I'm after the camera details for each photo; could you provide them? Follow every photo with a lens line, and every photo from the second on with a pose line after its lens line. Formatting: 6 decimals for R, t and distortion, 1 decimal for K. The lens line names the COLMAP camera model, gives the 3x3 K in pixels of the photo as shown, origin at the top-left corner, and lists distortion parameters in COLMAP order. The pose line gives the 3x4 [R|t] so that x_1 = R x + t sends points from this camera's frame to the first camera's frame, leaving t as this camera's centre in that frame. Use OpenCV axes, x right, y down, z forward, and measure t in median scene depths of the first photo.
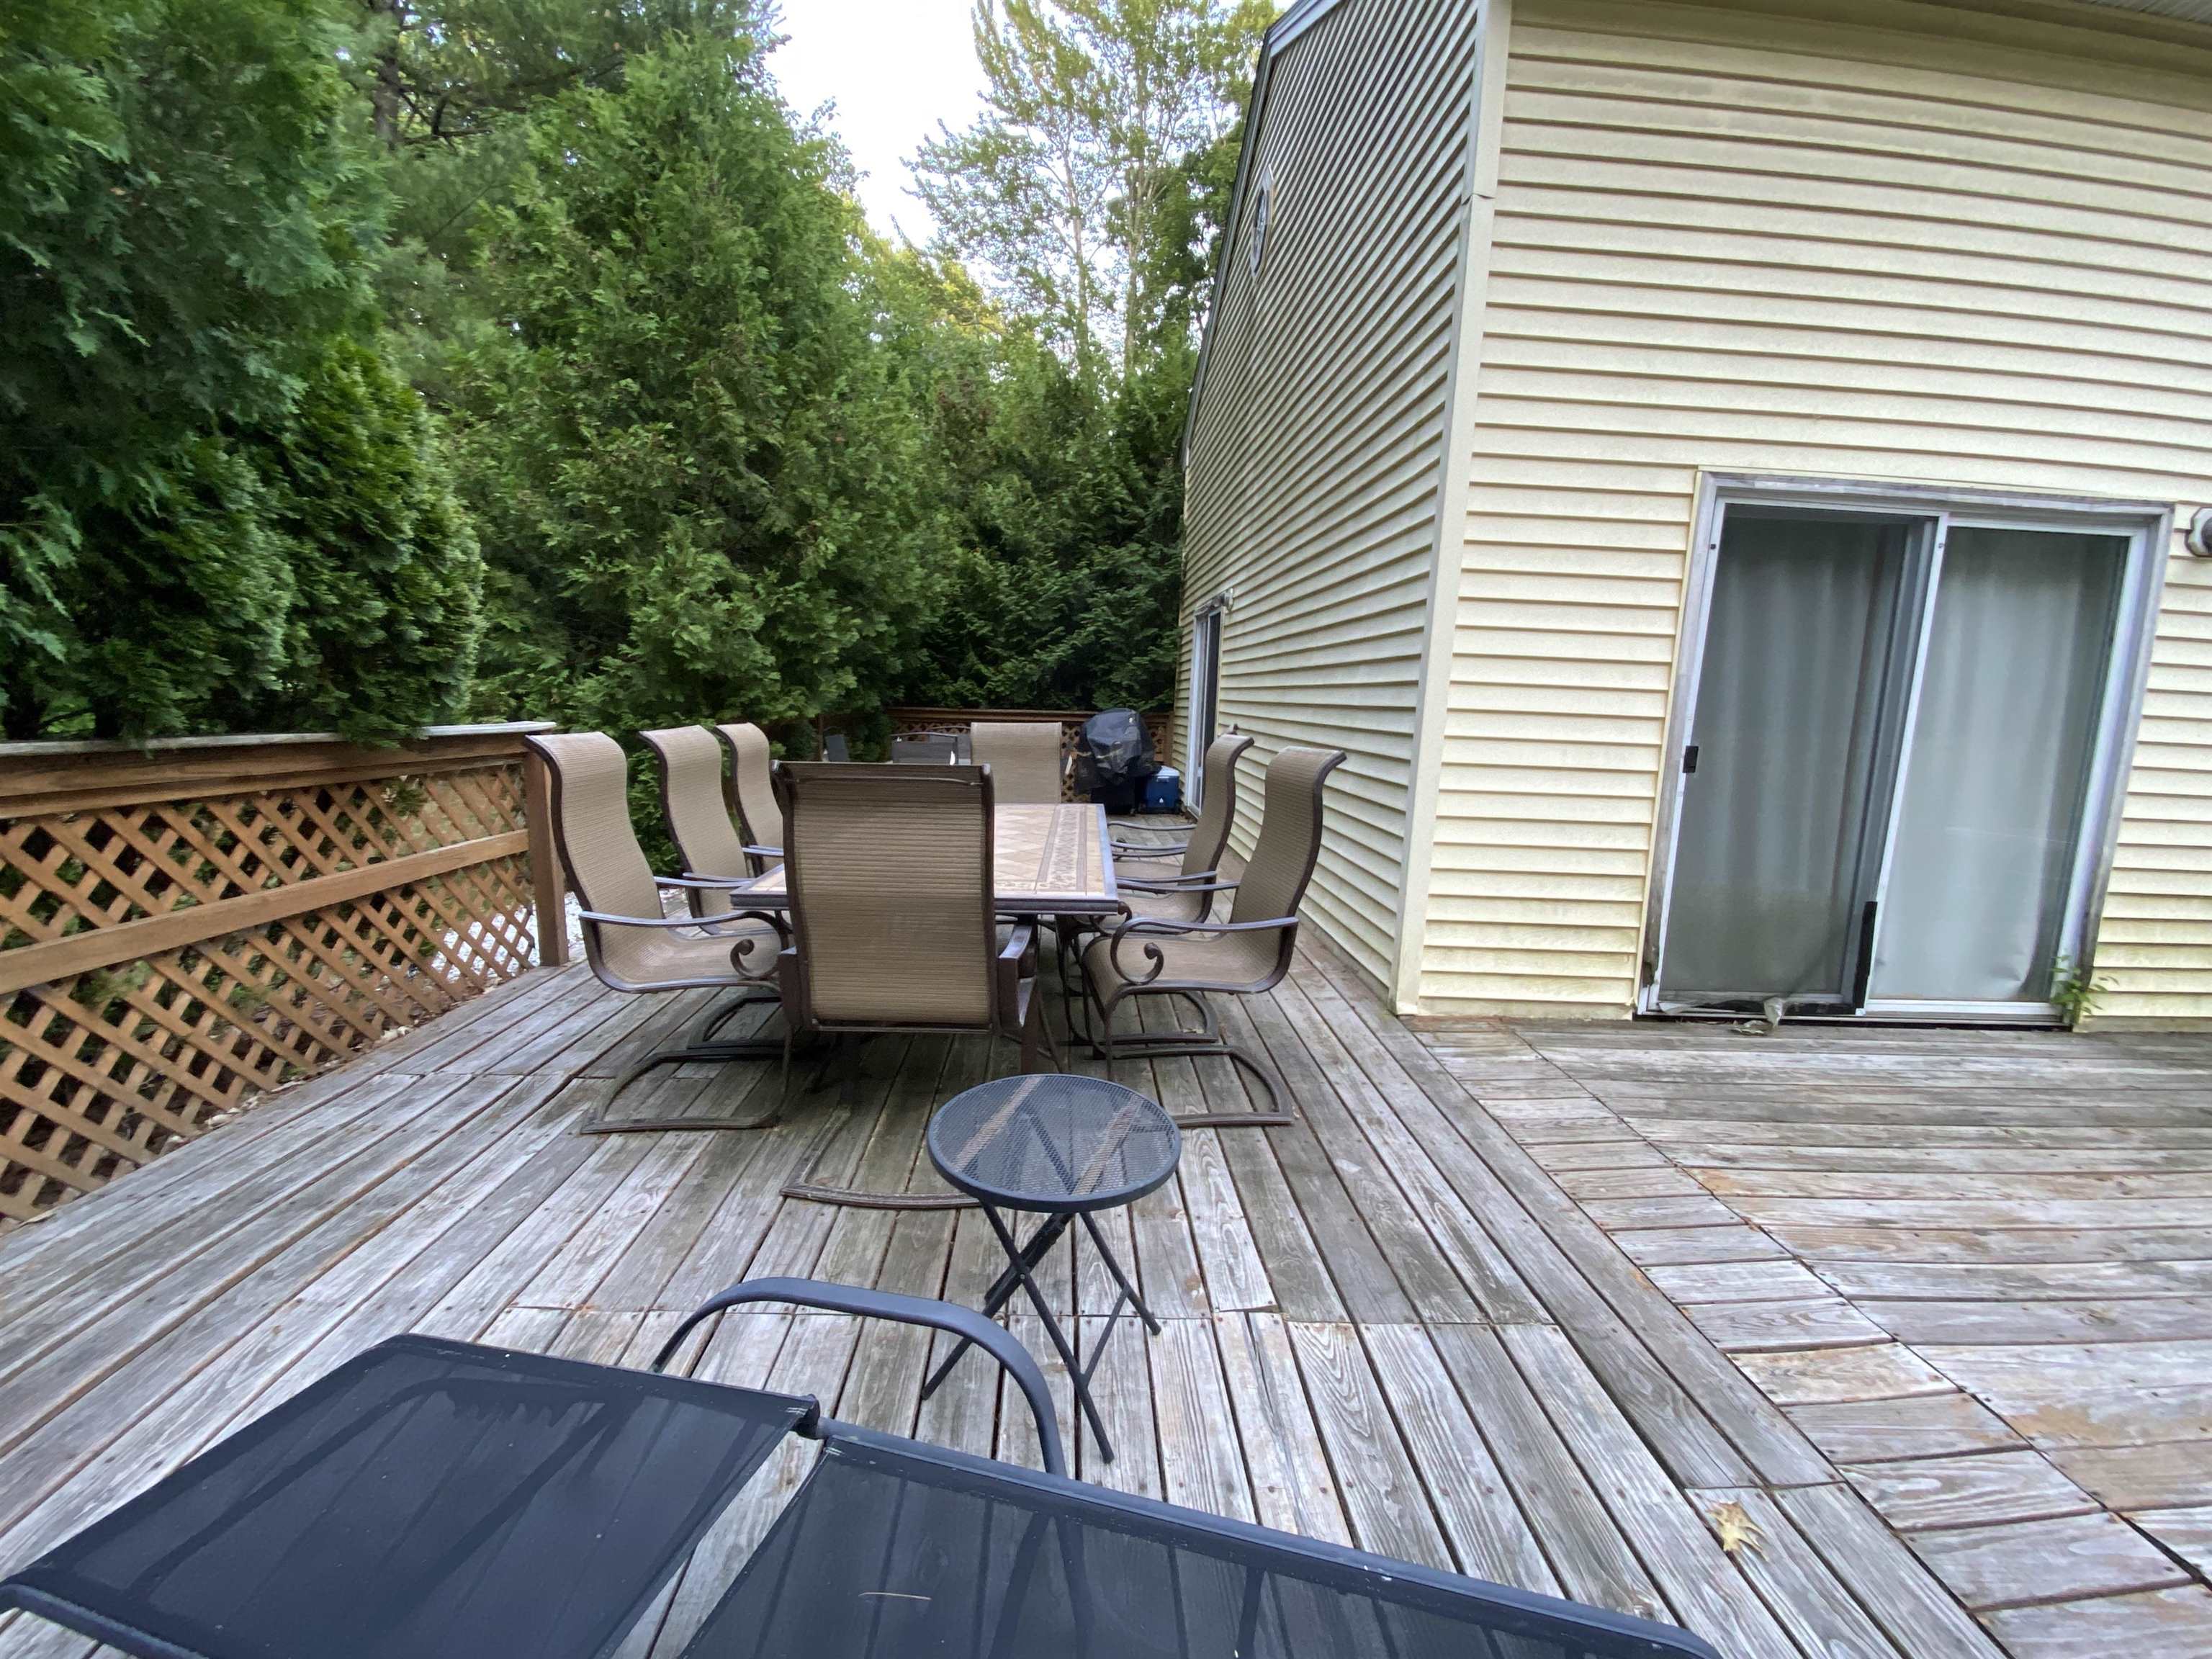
lens RADIAL K [[965.1, 0, 1088.4], [0, 965.1, 831.5], [0, 0, 1]] dist [0.015226, -0.018542]
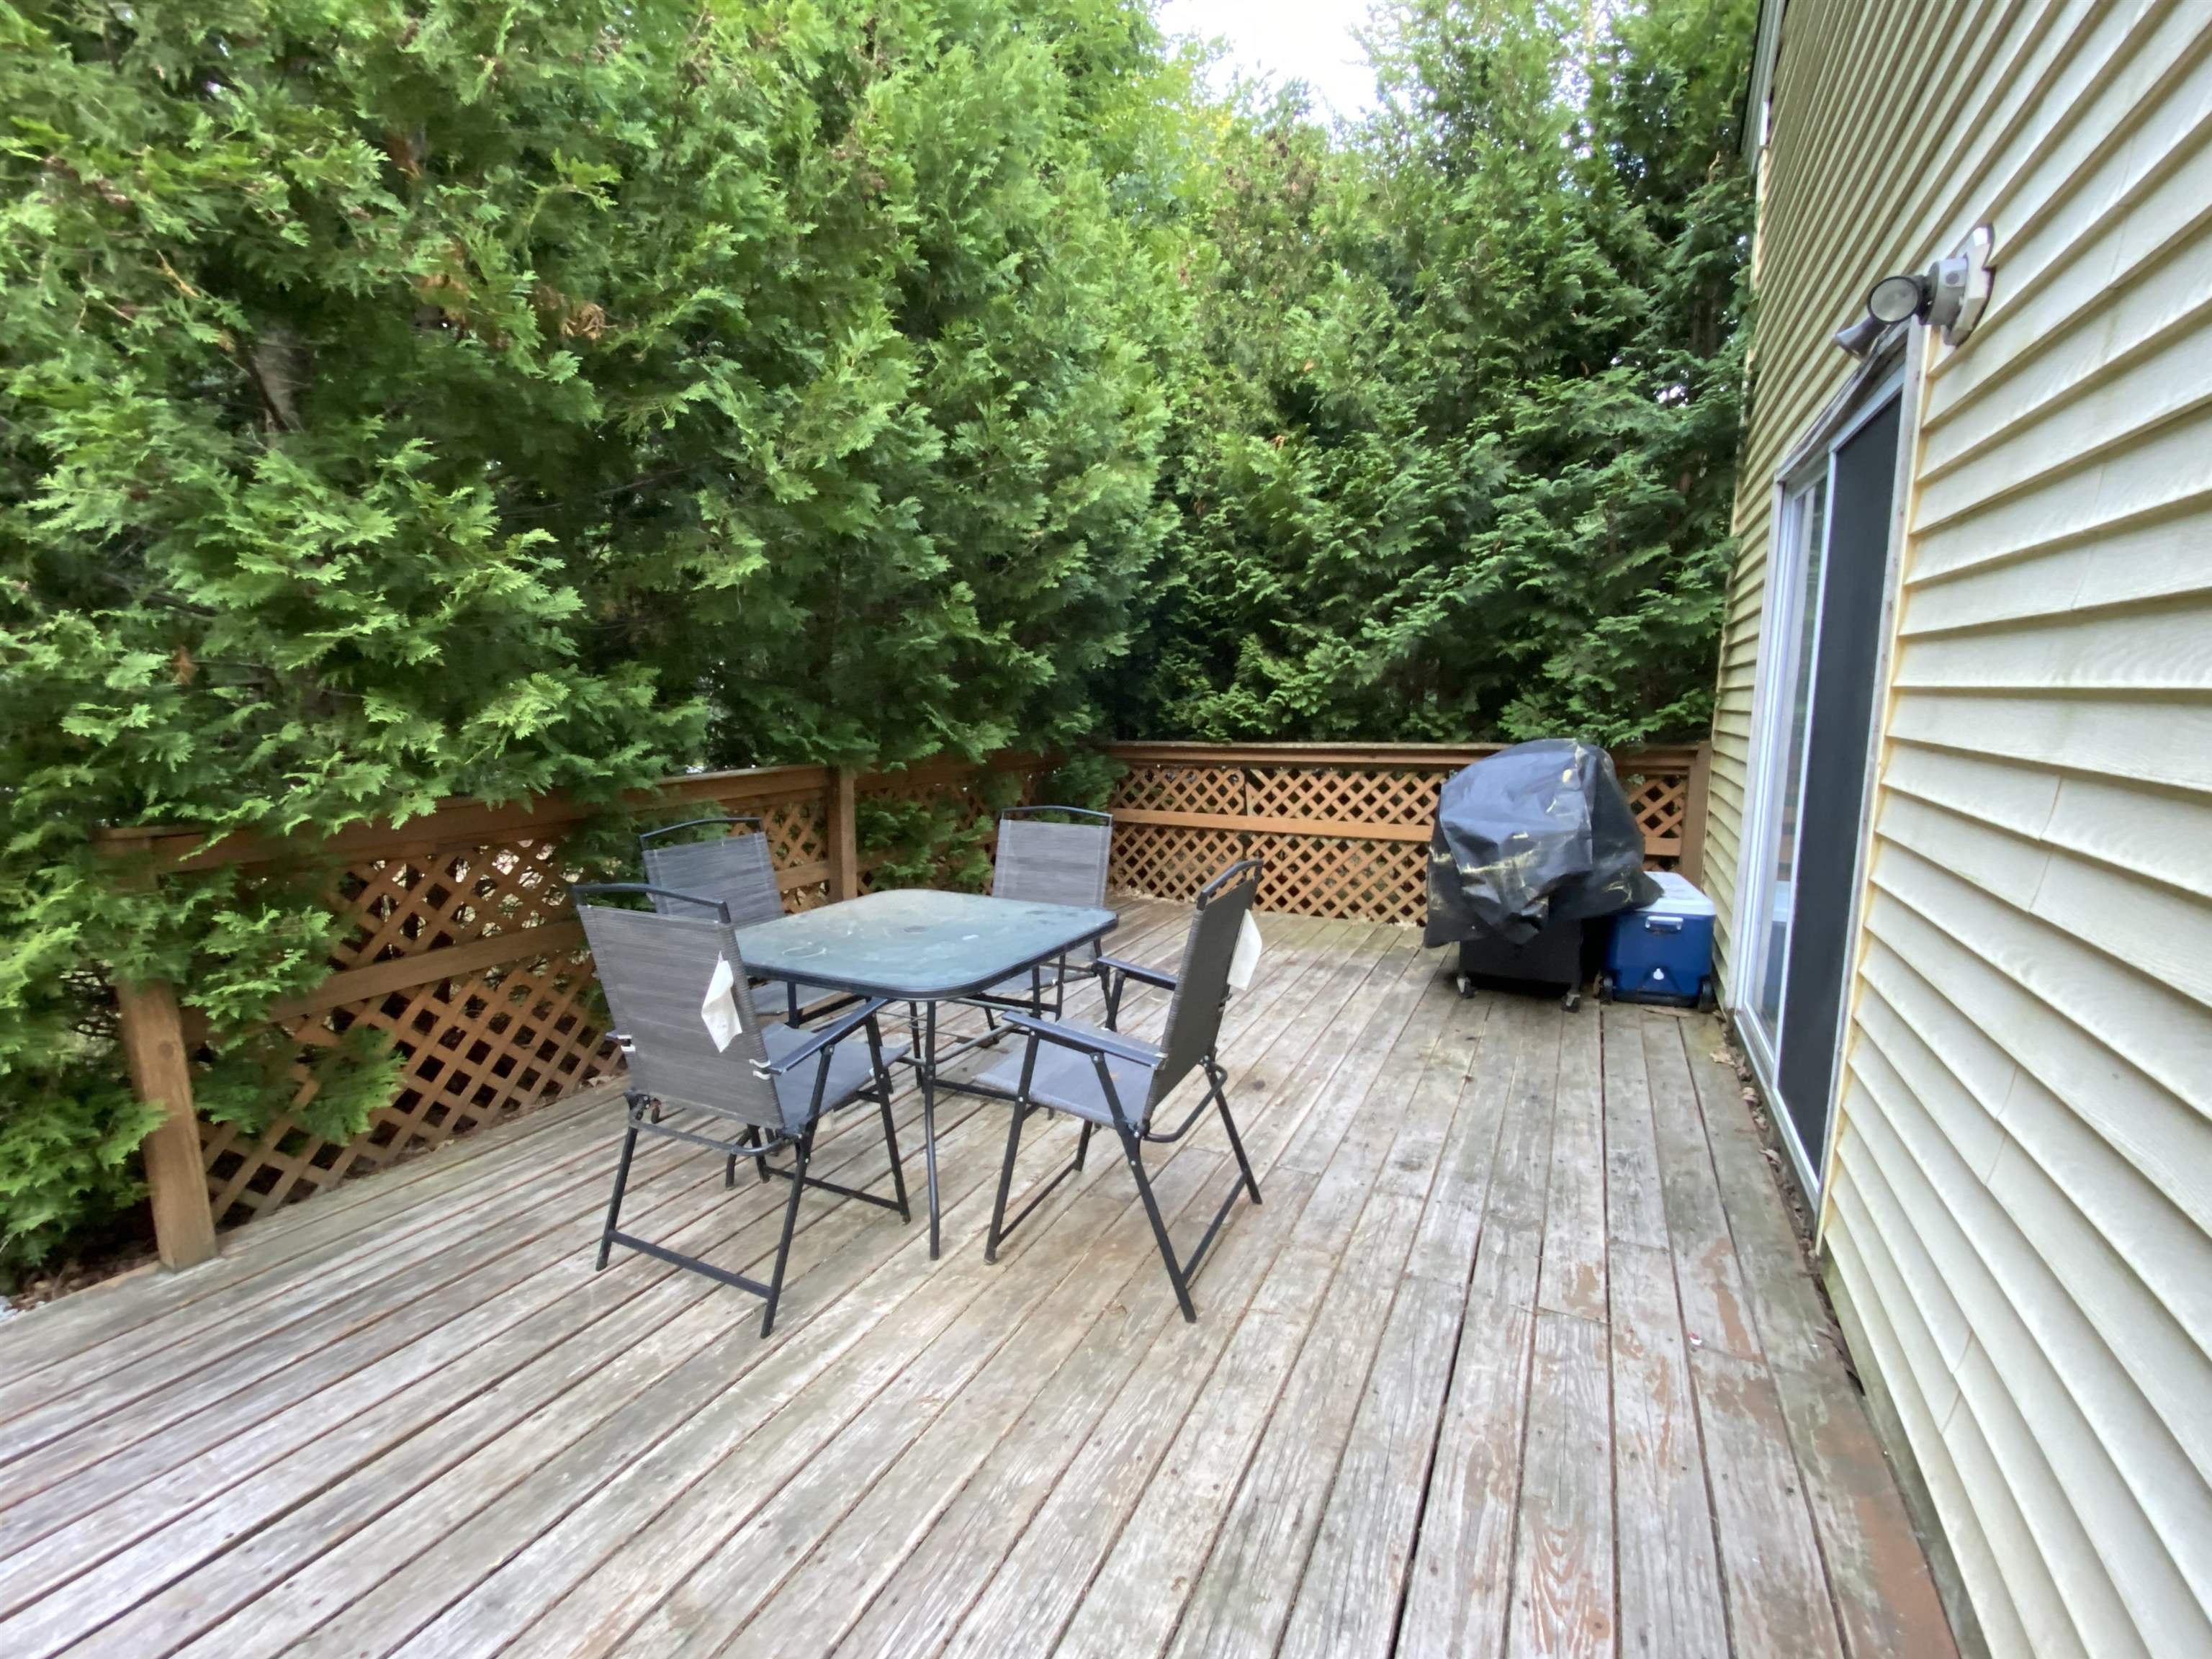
lens RADIAL K [[965.1, 0, 1088.4], [0, 965.1, 831.5], [0, 0, 1]] dist [0.015226, -0.018542]
pose [[0.874242, 0.029351, -0.484603, 0.059582], [-0.032876, 0.999459, 0.001226, -0.079993], [0.484377, 0.014860, 0.874733, 0.520249]]
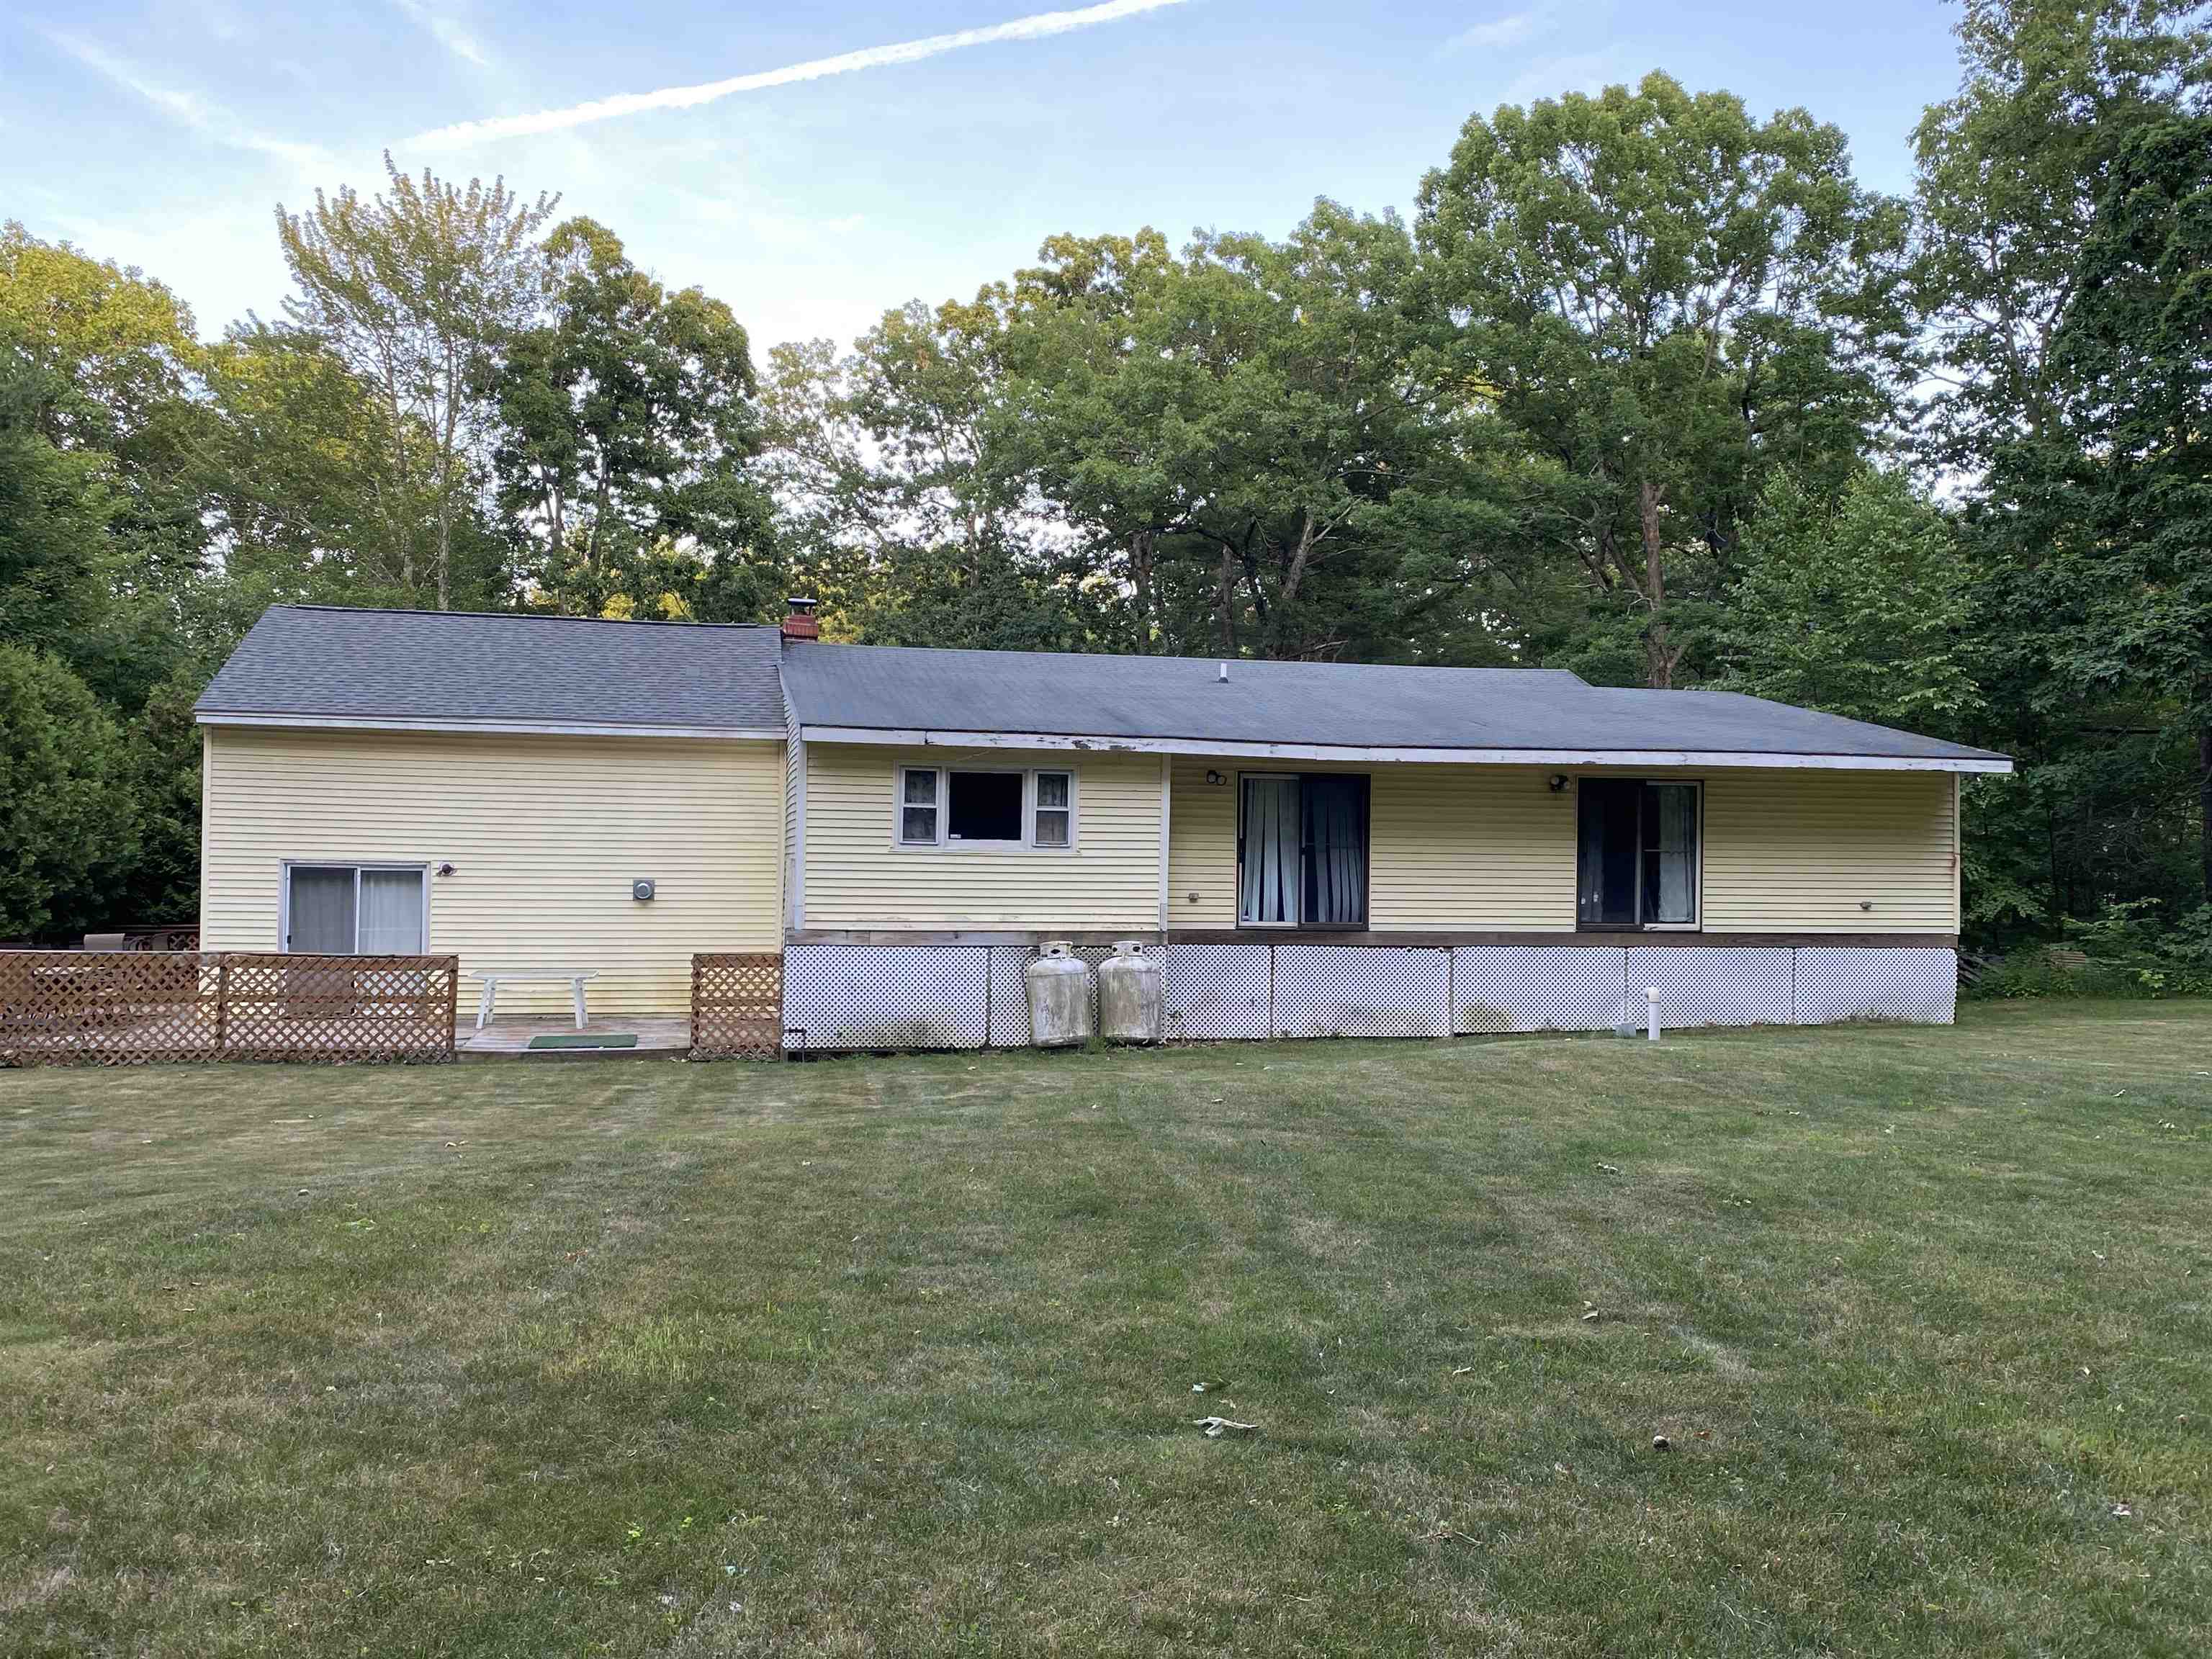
lens RADIAL K [[1933.2, 0, 1106.0], [0, 1933.2, 829.5], [0, 0, 1]] dist [0.038671, -0.008409]
pose [[0.987254, -0.024416, 0.157270, 0.840037], [0.048552, 0.987263, -0.151505, 0.252739], [-0.151568, 0.157210, 0.975865, -2.163754]]
